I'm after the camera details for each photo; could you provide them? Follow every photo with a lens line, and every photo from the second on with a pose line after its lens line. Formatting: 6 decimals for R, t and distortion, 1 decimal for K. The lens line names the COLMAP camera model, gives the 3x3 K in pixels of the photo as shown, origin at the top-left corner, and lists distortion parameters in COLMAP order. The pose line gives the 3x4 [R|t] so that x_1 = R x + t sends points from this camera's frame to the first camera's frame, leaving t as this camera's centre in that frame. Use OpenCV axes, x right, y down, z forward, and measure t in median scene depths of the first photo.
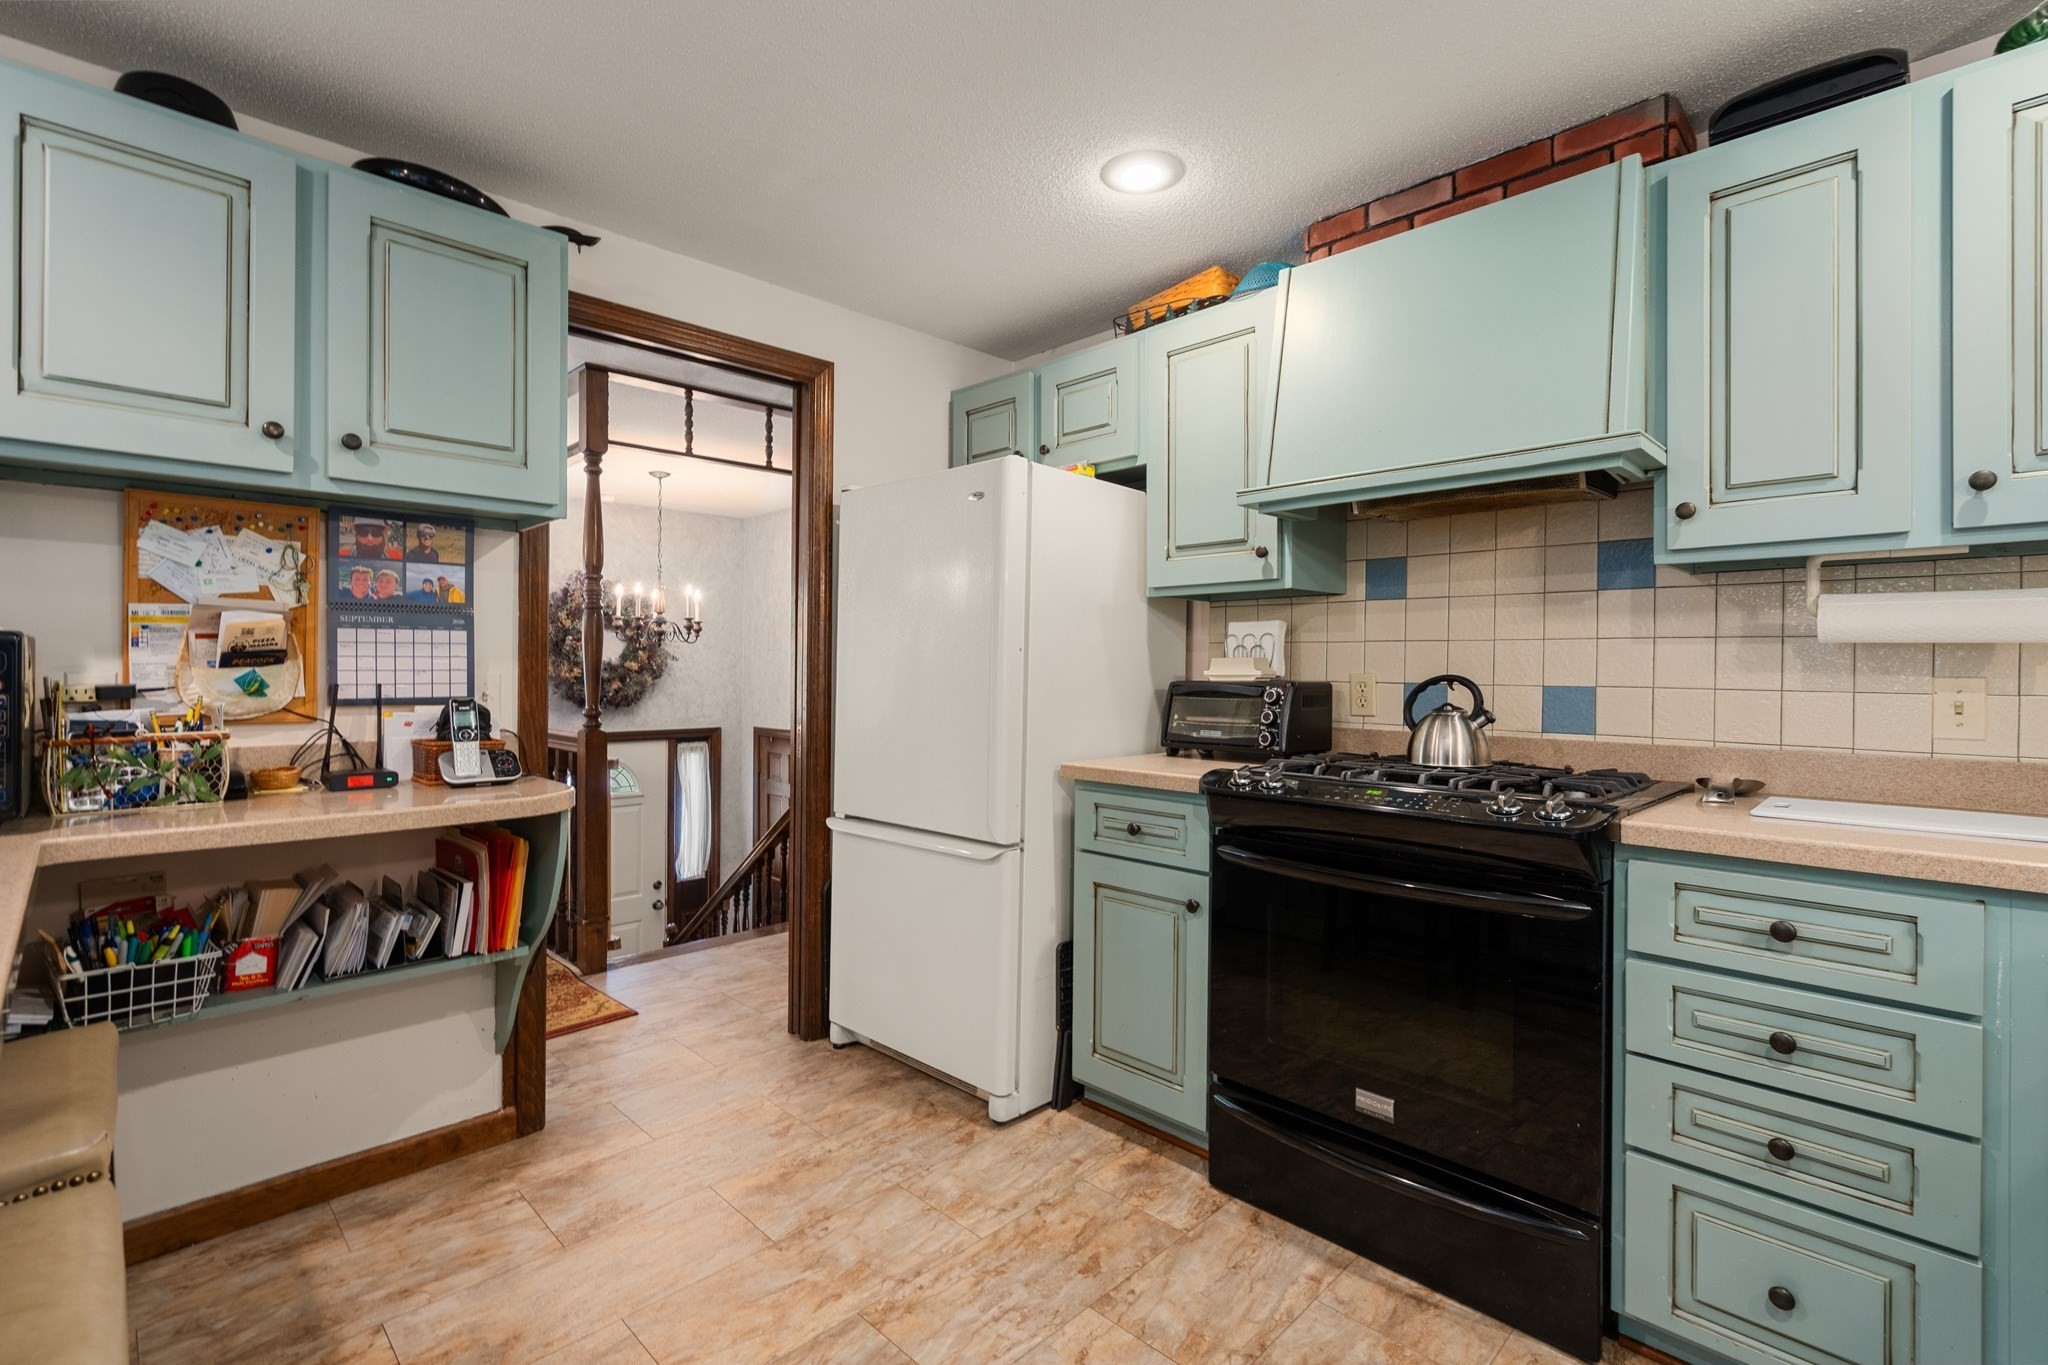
lens RADIAL K [[927.4, 0, 1022.8], [0, 927.4, 666.8], [0, 0, 1]] dist [0.001161, 0.000179]
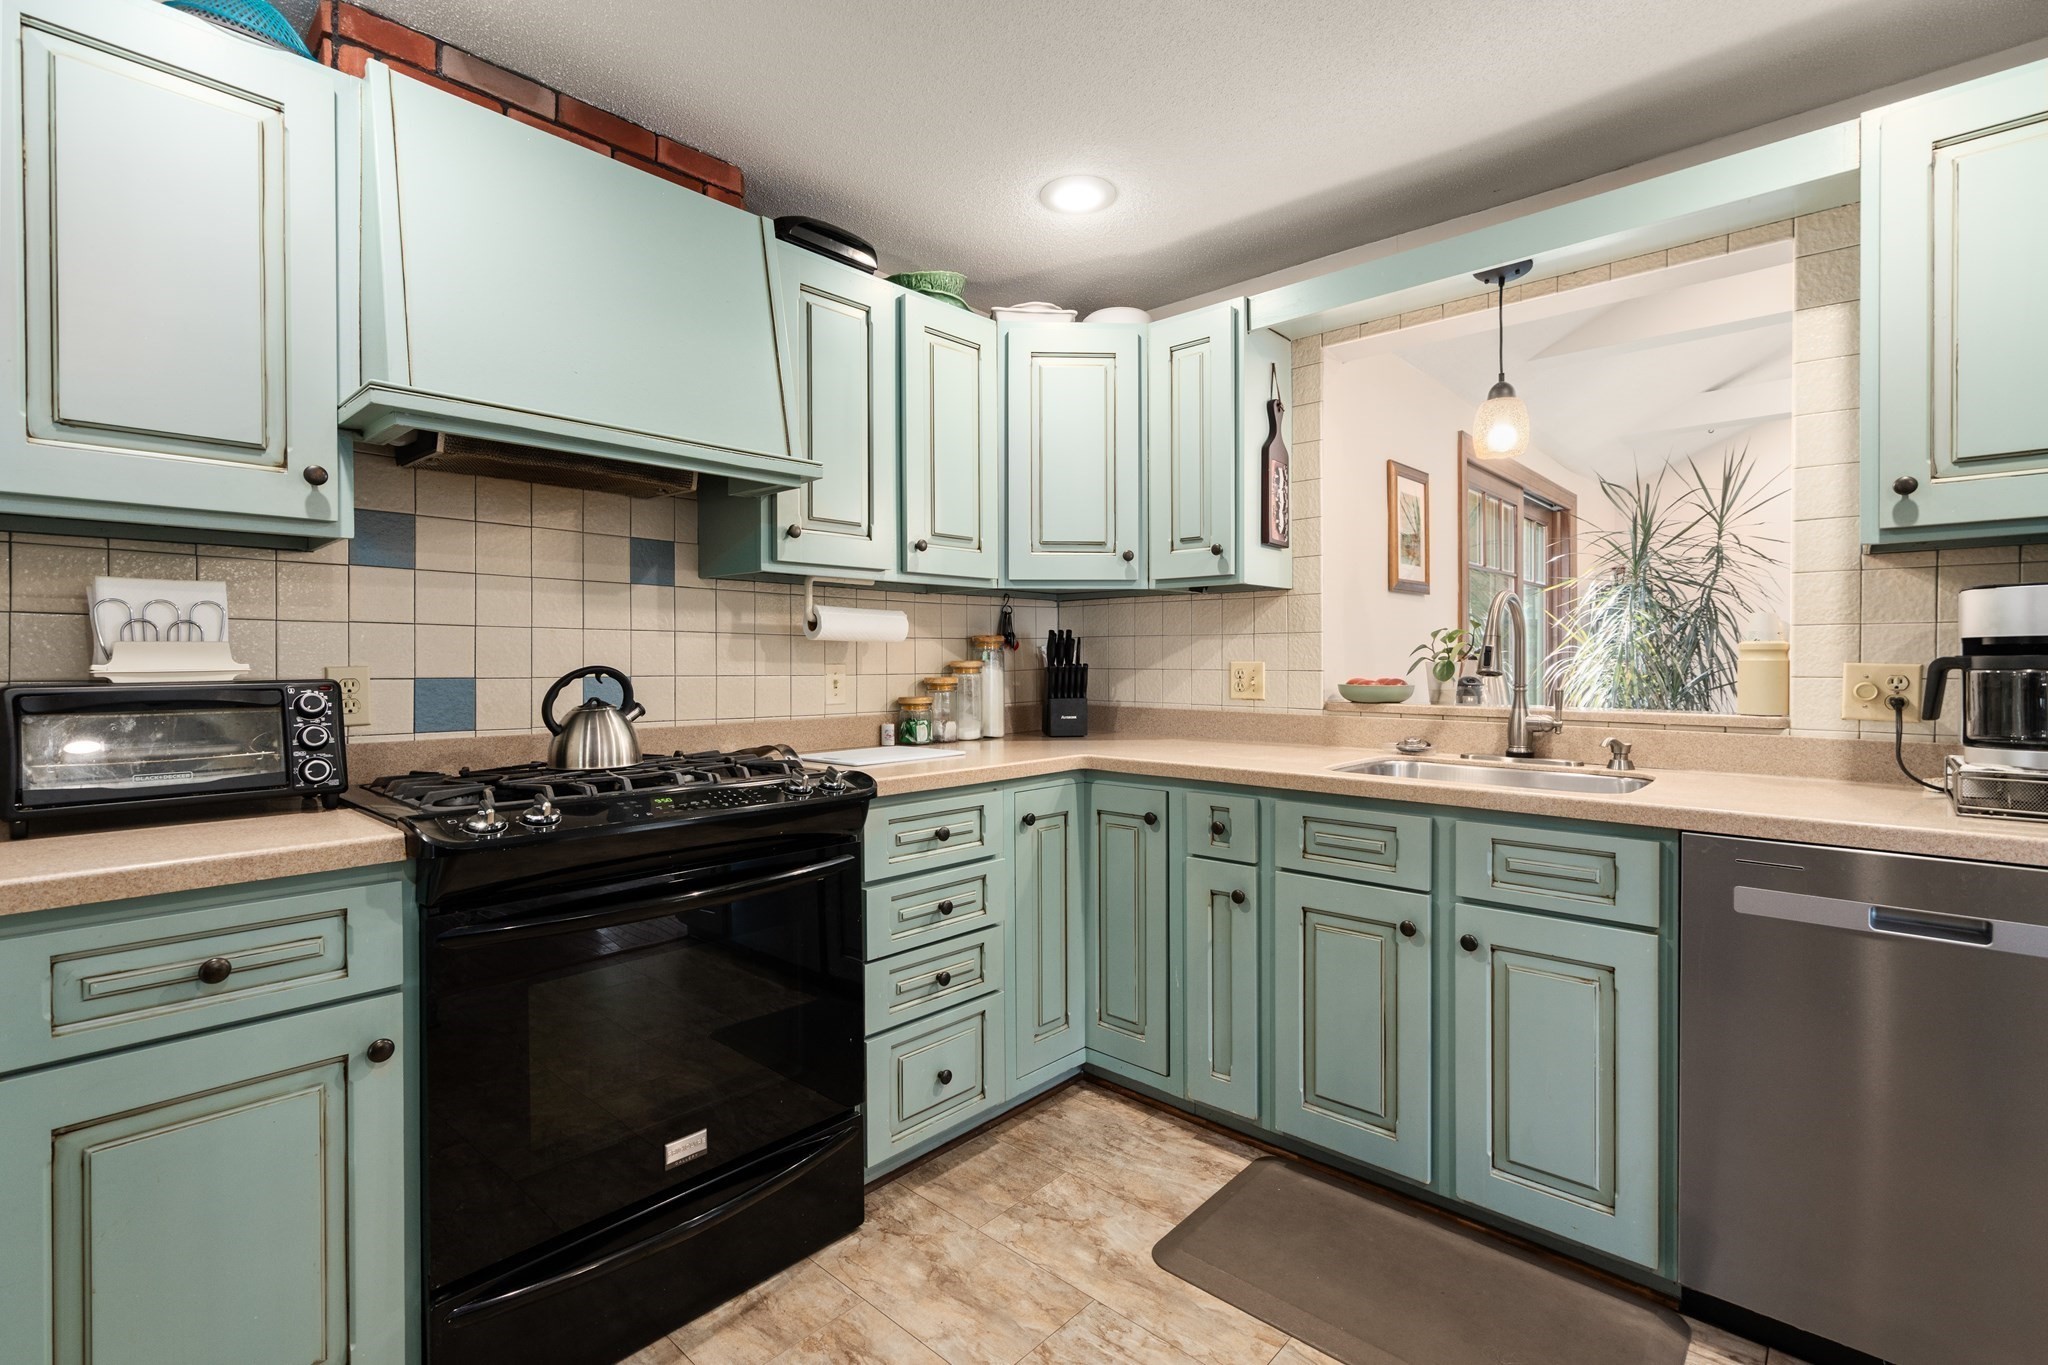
lens RADIAL K [[927.5, 0, 1024.9], [0, 927.5, 671.7], [0, 0, 1]] dist [-0.002413, 0.000220]
pose [[-0.044281, -0.013802, 0.998924, -0.475169], [0.002662, 0.999899, 0.013934, 0.003066], [-0.999016, 0.003276, -0.044240, 0.656906]]
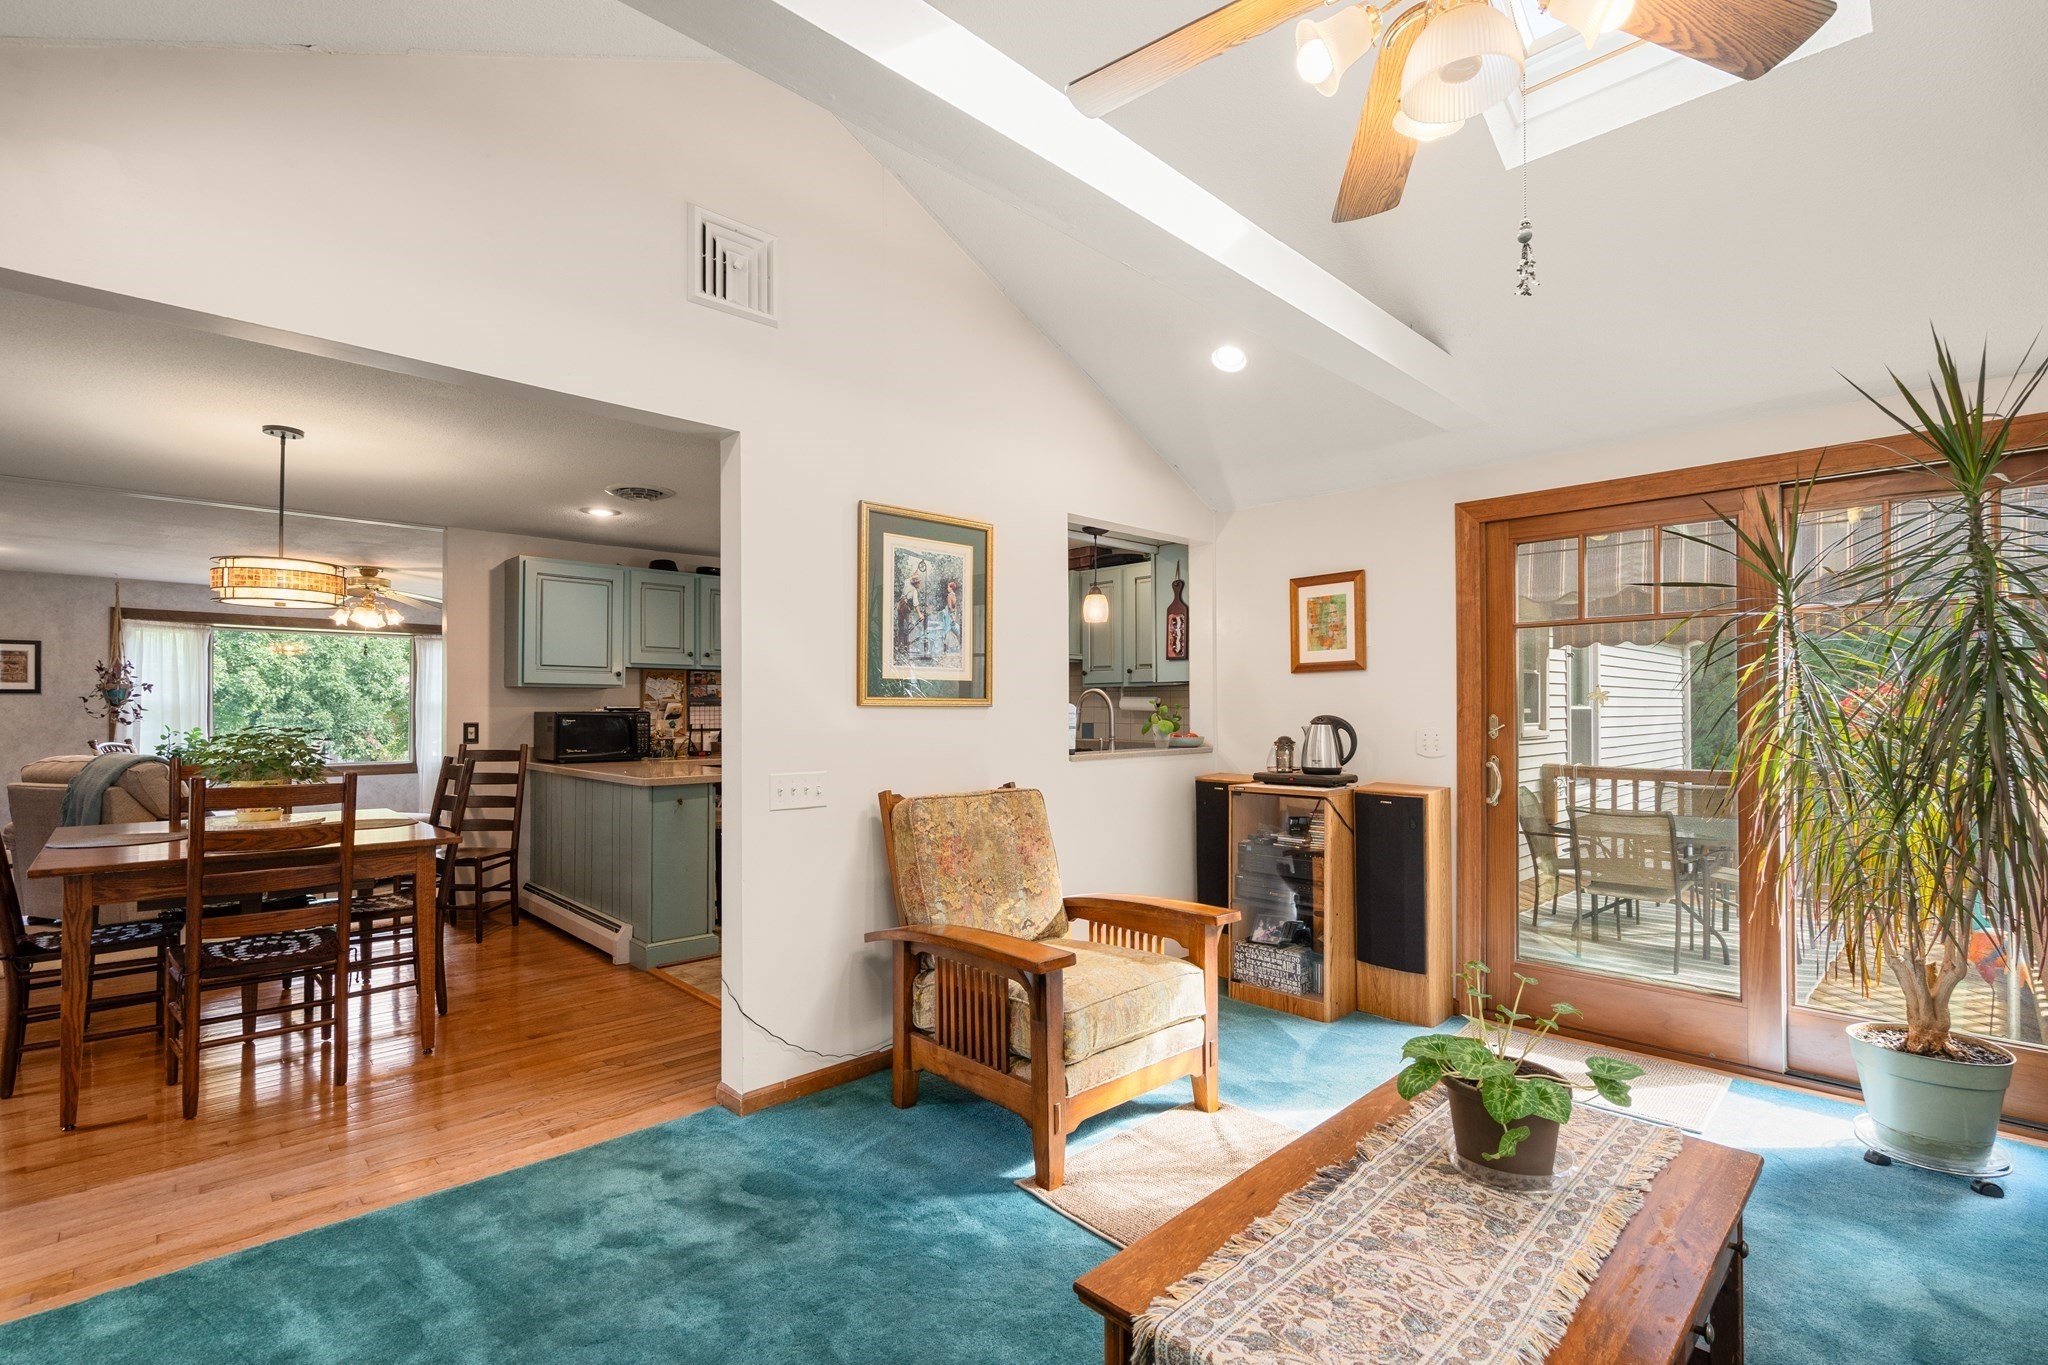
lens RADIAL K [[927.4, 0, 1022.8], [0, 927.4, 666.8], [0, 0, 1]] dist [0.001161, 0.000179]
pose [[0.999890, -0.006553, -0.013289, 0.462212], [0.006036, 0.999238, -0.038550, -0.050141], [0.013532, 0.038466, 0.999168, -2.227860]]
